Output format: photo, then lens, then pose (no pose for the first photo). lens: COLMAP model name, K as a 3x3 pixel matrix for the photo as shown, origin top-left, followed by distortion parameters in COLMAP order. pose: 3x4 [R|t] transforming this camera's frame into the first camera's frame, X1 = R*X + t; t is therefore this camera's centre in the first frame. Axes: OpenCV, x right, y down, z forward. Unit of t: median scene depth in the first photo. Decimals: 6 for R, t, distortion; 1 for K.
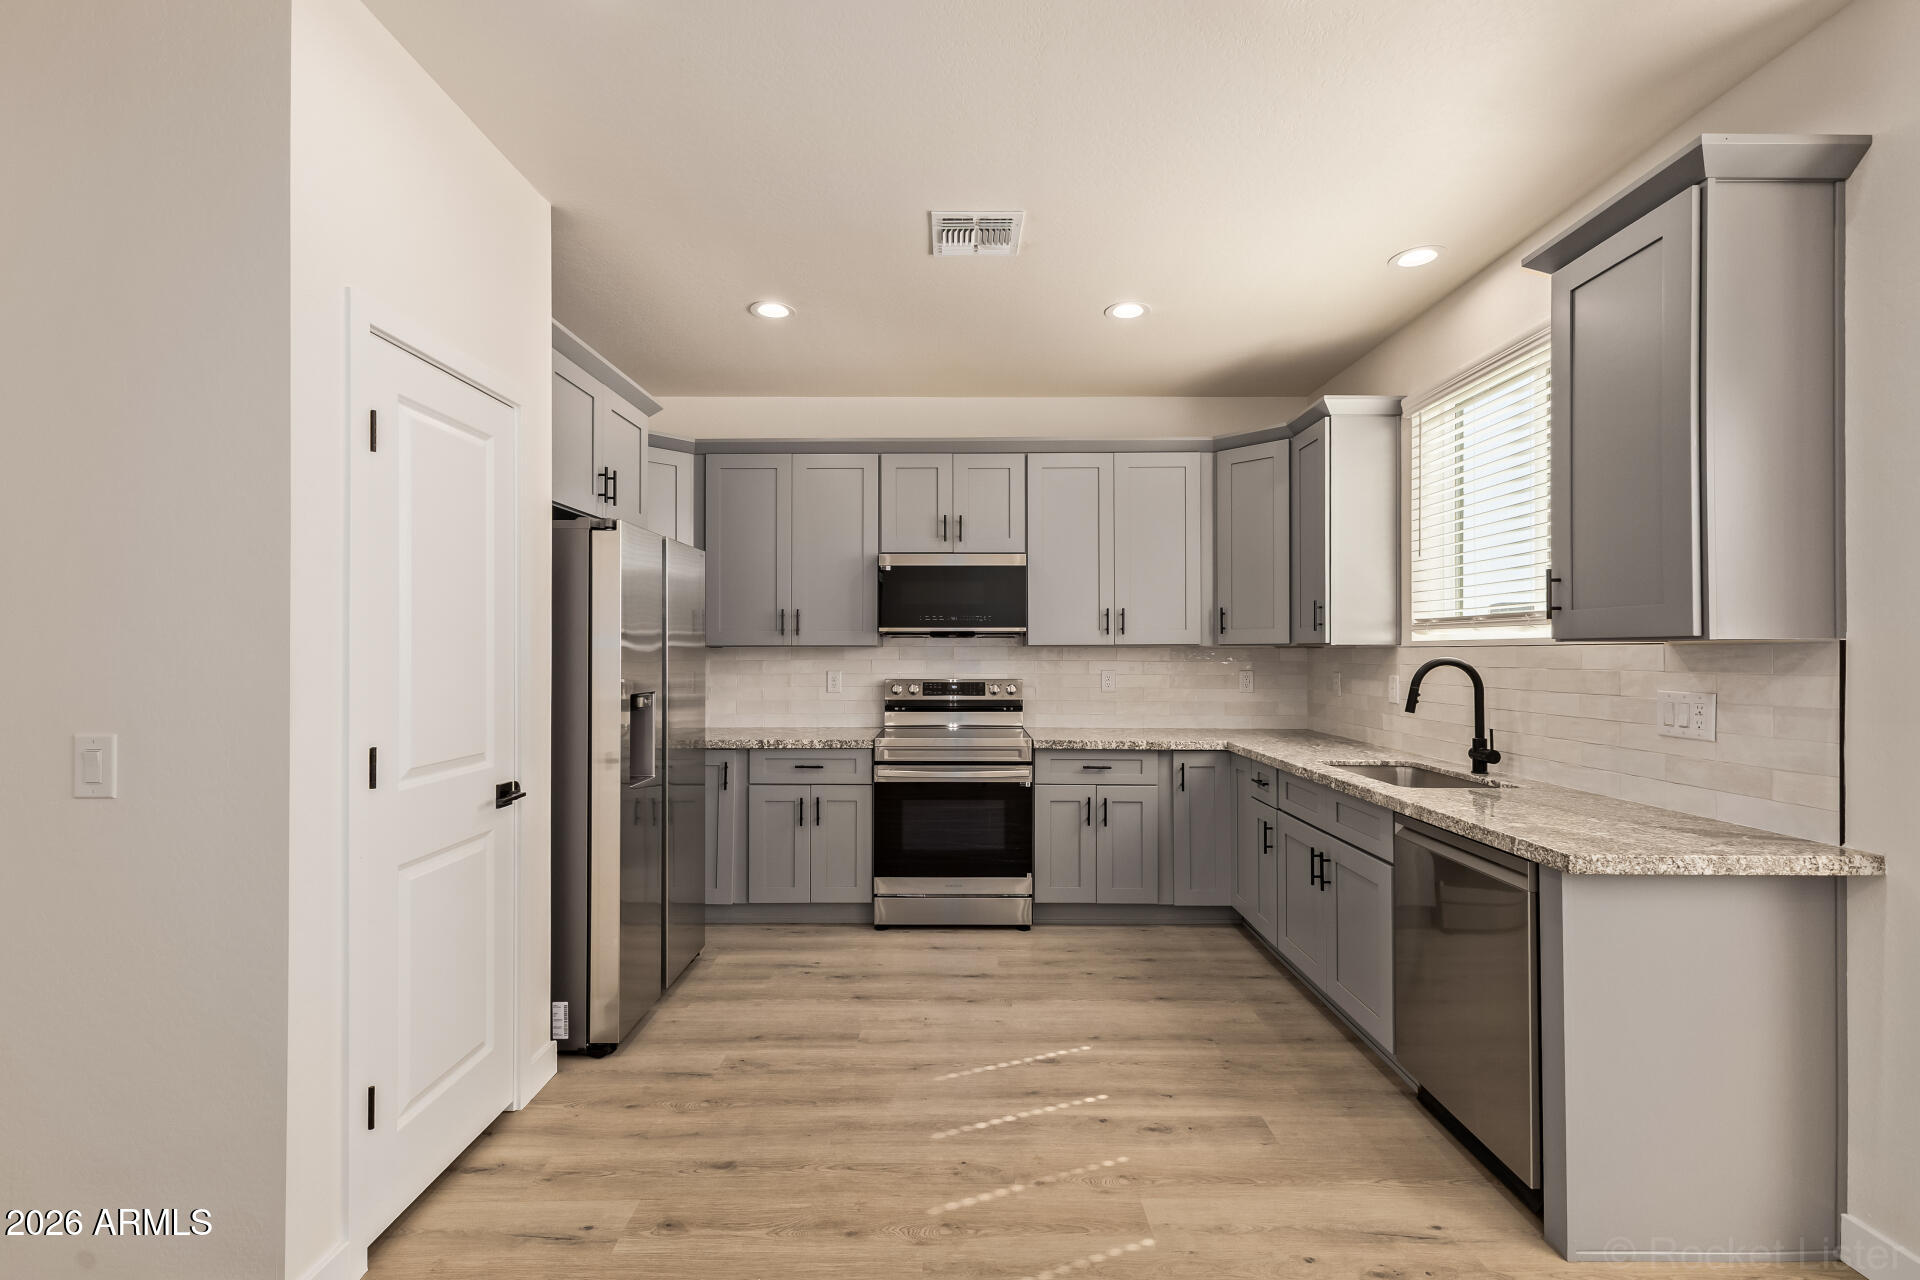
lens RADIAL K [[836.4, 0, 956.4], [0, 836.4, 638.8], [0, 0, 1]] dist [0.004609, -0.000081]
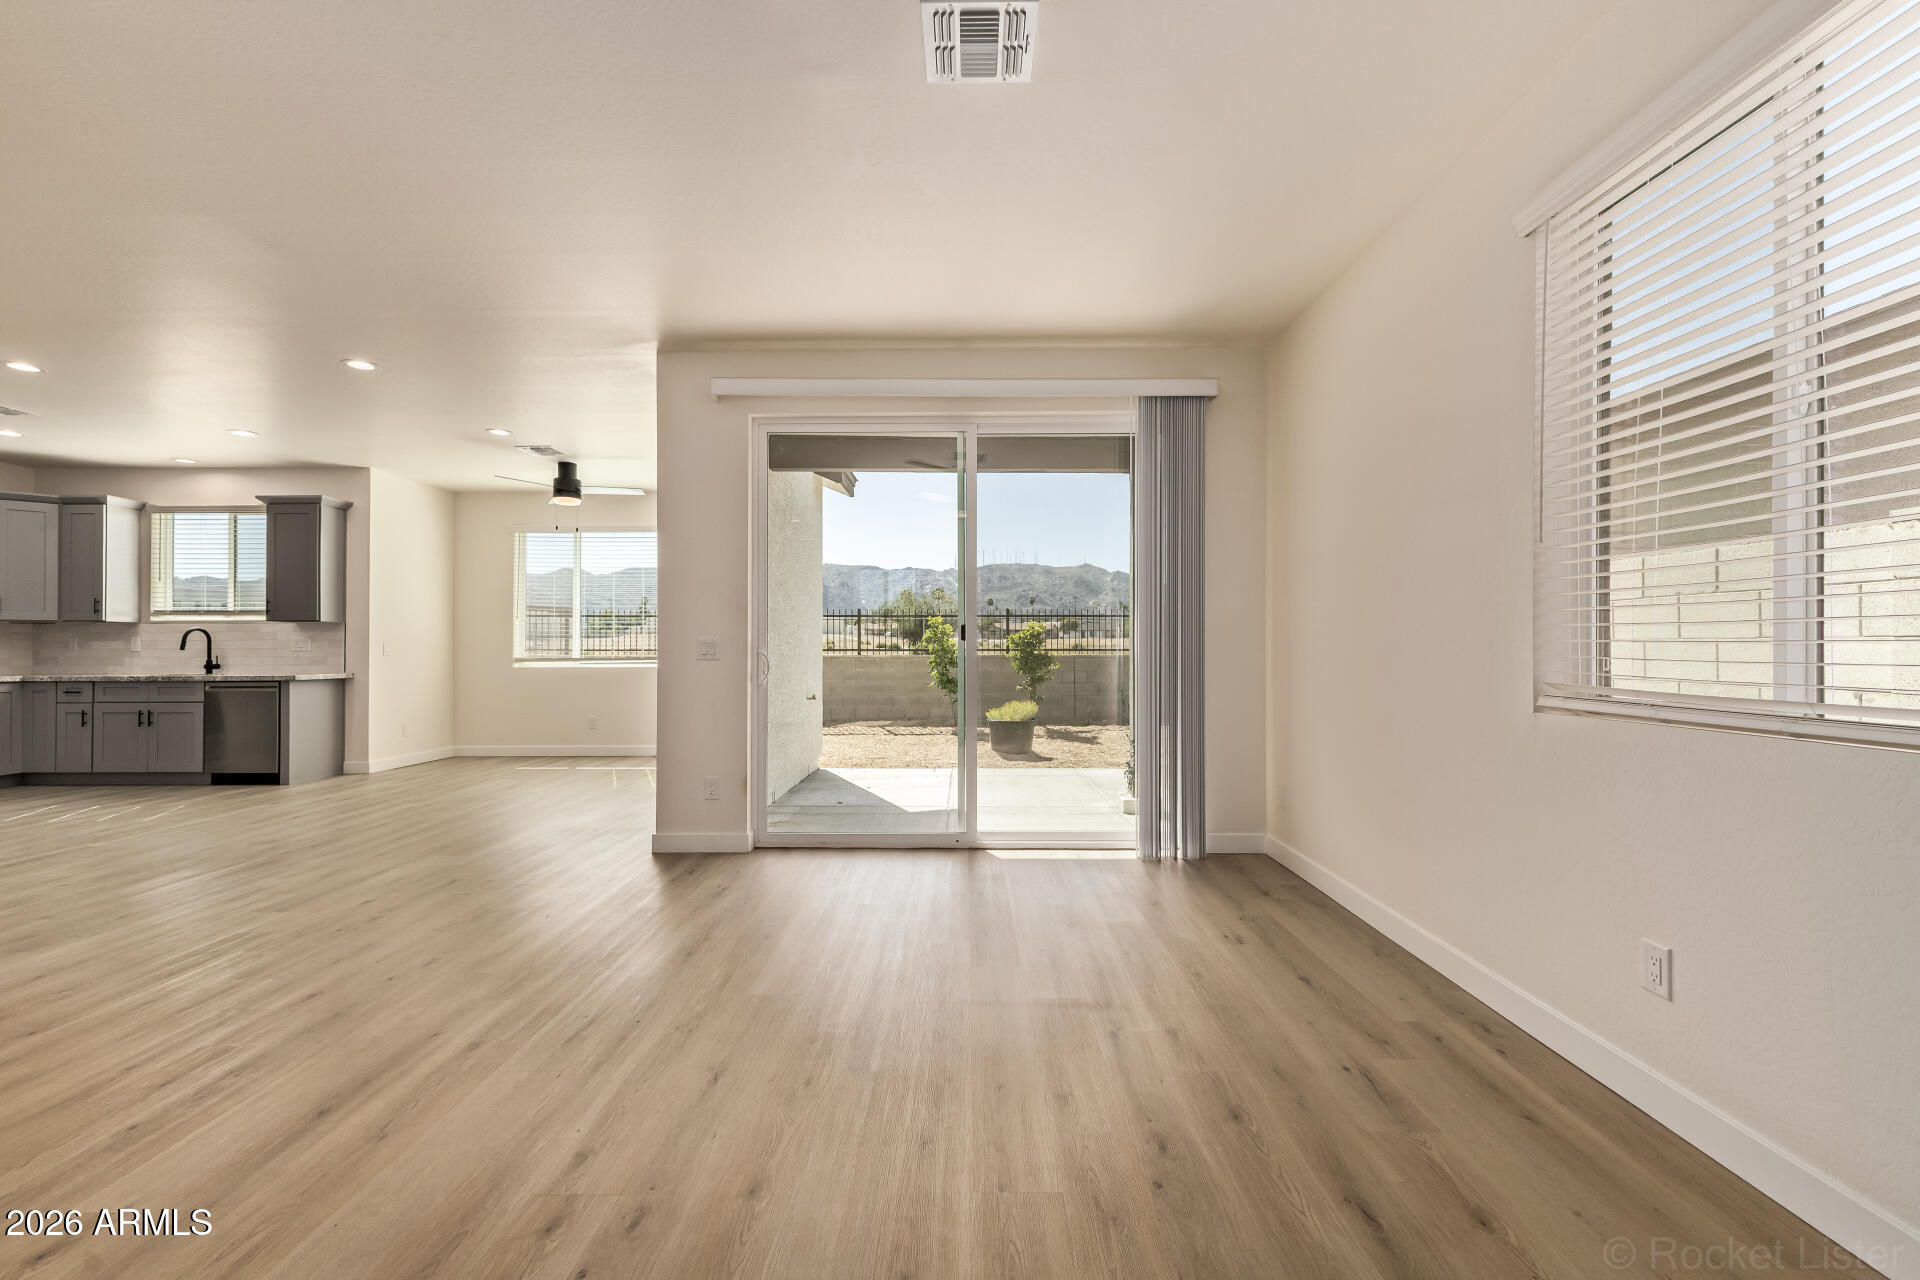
lens RADIAL K [[836.4, 0, 956.4], [0, 836.4, 638.8], [0, 0, 1]] dist [0.004609, -0.000081]
pose [[0.008591, 0.006275, 0.999943, -1.513666], [-0.012370, 0.999904, -0.006169, 0.035405], [-0.999887, -0.012316, 0.008668, -1.015431]]
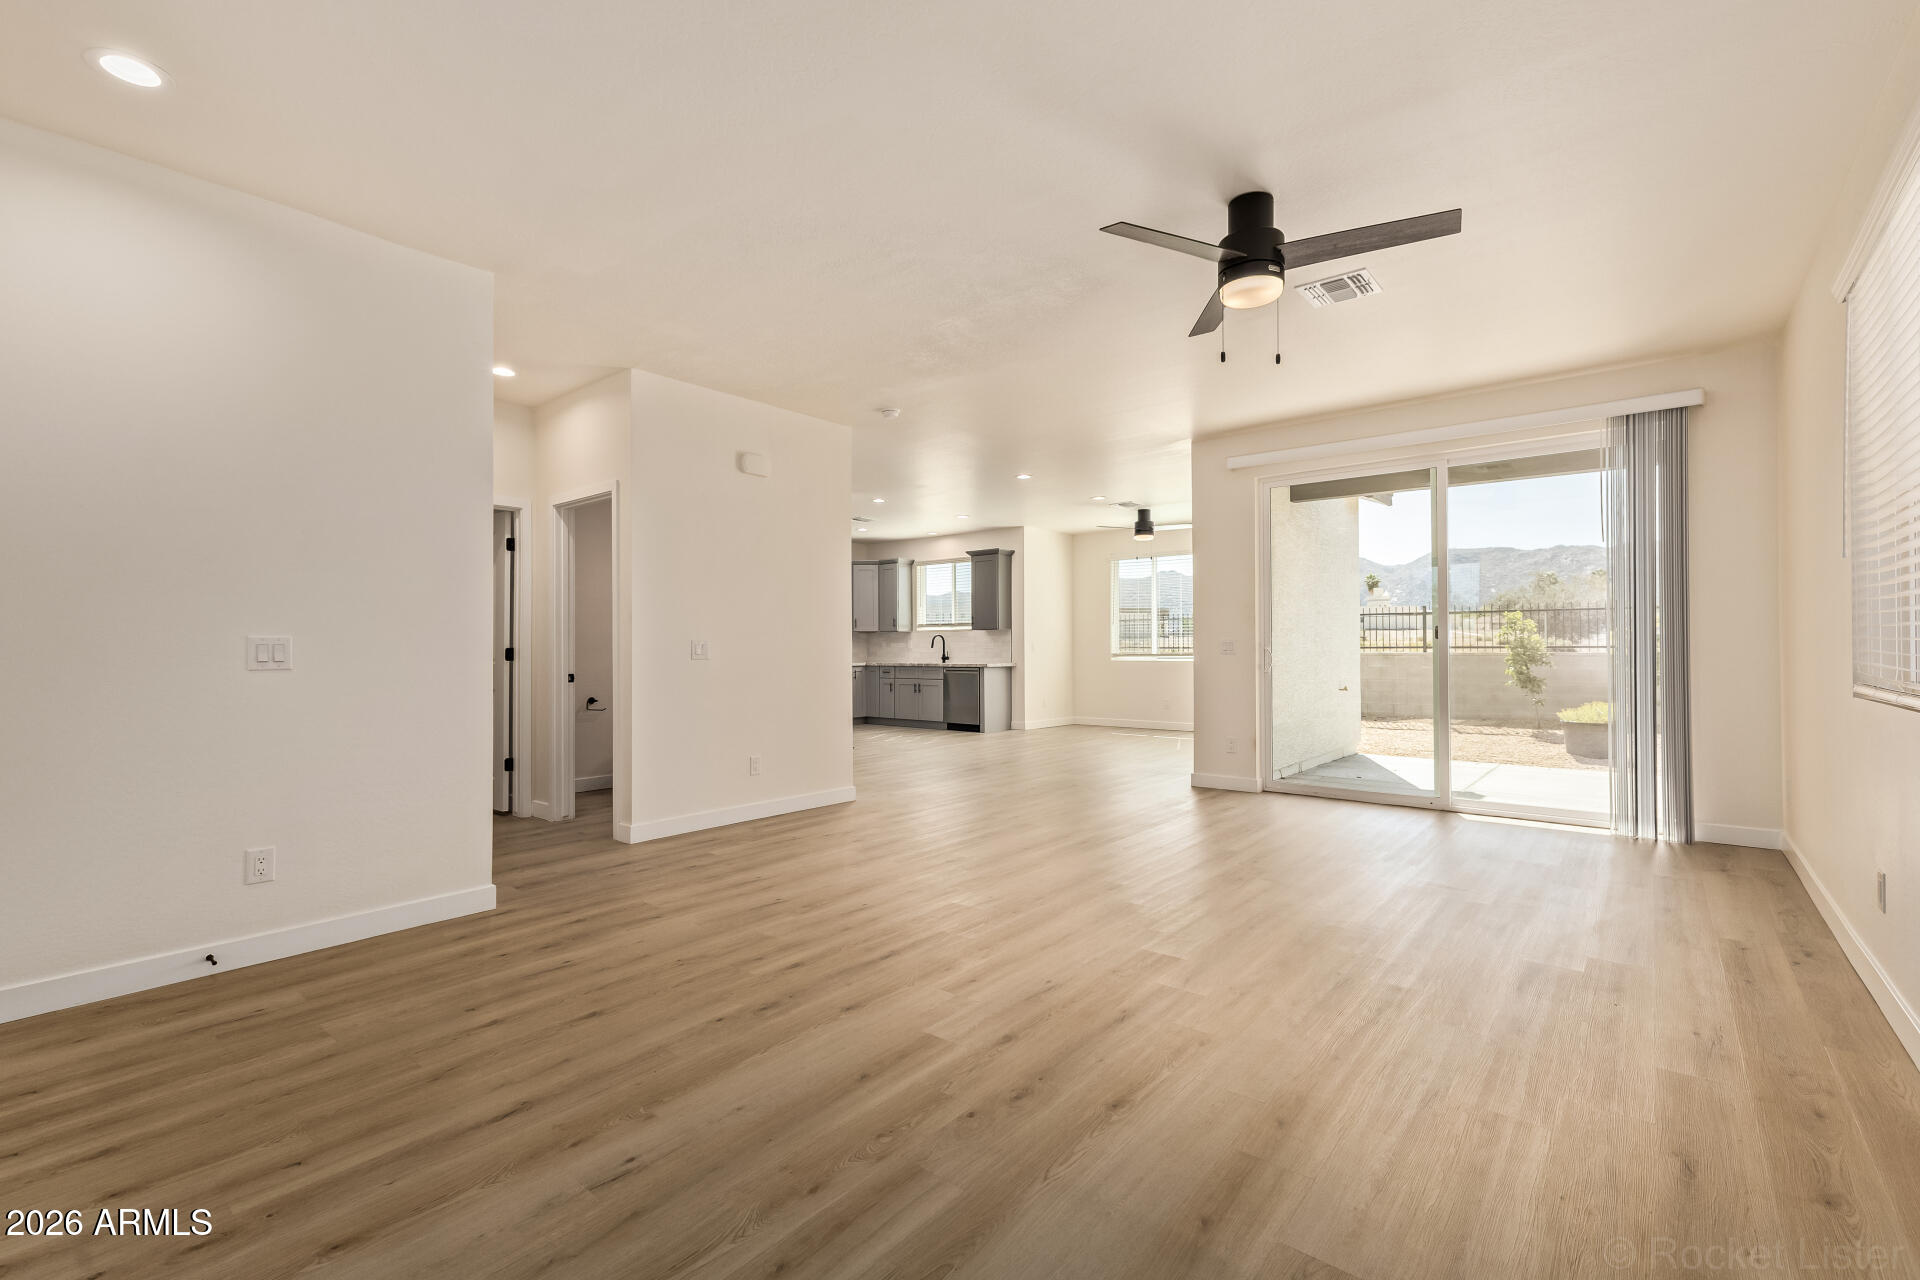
lens RADIAL K [[836.4, 0, 956.4], [0, 836.4, 638.8], [0, 0, 1]] dist [0.004609, -0.000081]
pose [[0.634946, 0.000725, 0.772556, -2.017143], [-0.003371, 0.999993, 0.001832, 0.030291], [-0.772549, -0.003768, 0.634944, -1.324875]]
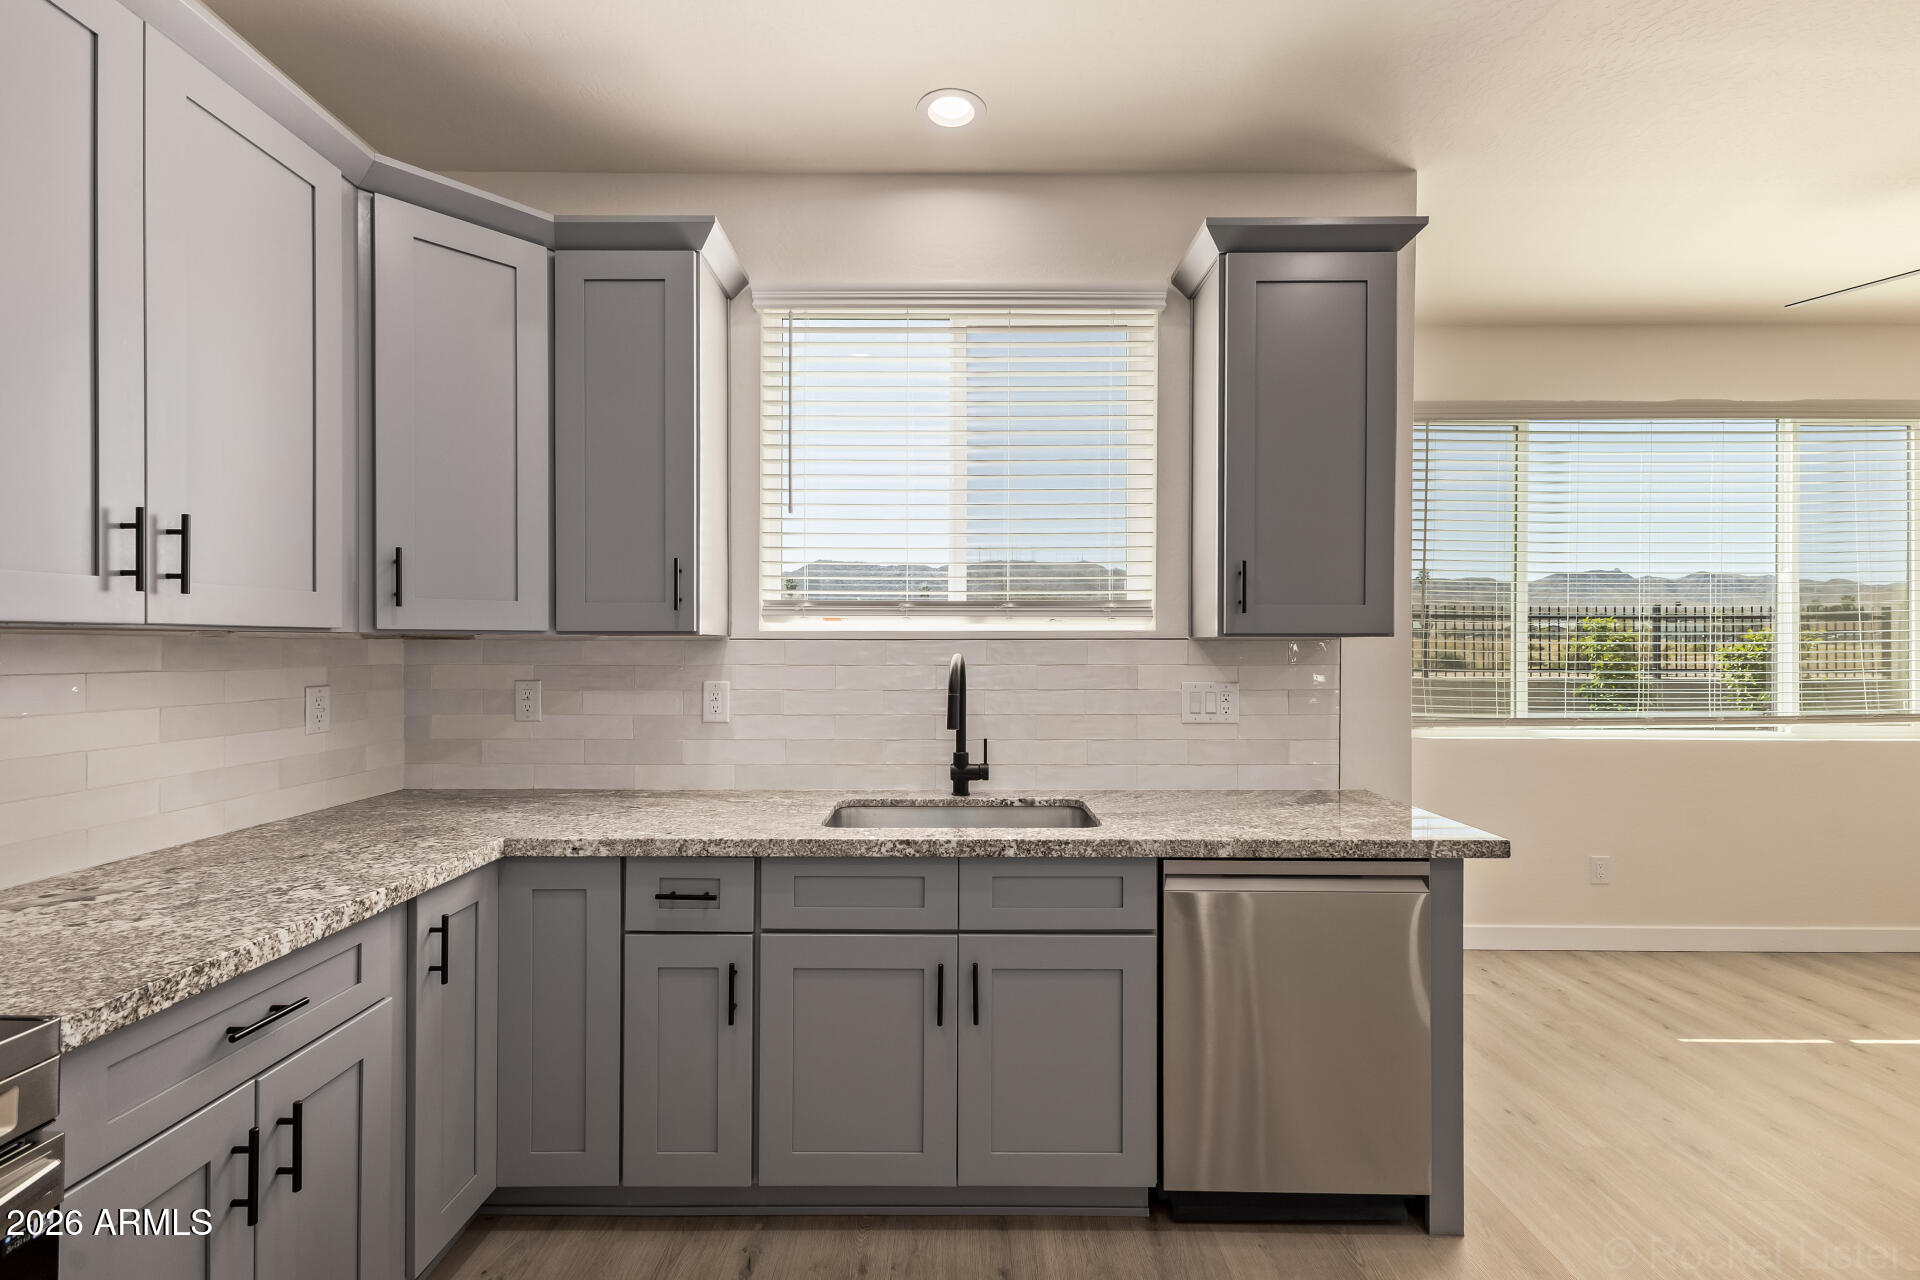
lens RADIAL K [[846.5, 0, 956.6], [0, 846.5, 646.5], [0, 0, 1]] dist [0.010107, -0.000023]
pose [[0.003183, -0.000450, 0.999995, -0.163460], [-0.016452, 0.999865, 0.000502, 0.012396], [-0.999860, -0.016453, 0.003175, 0.818917]]
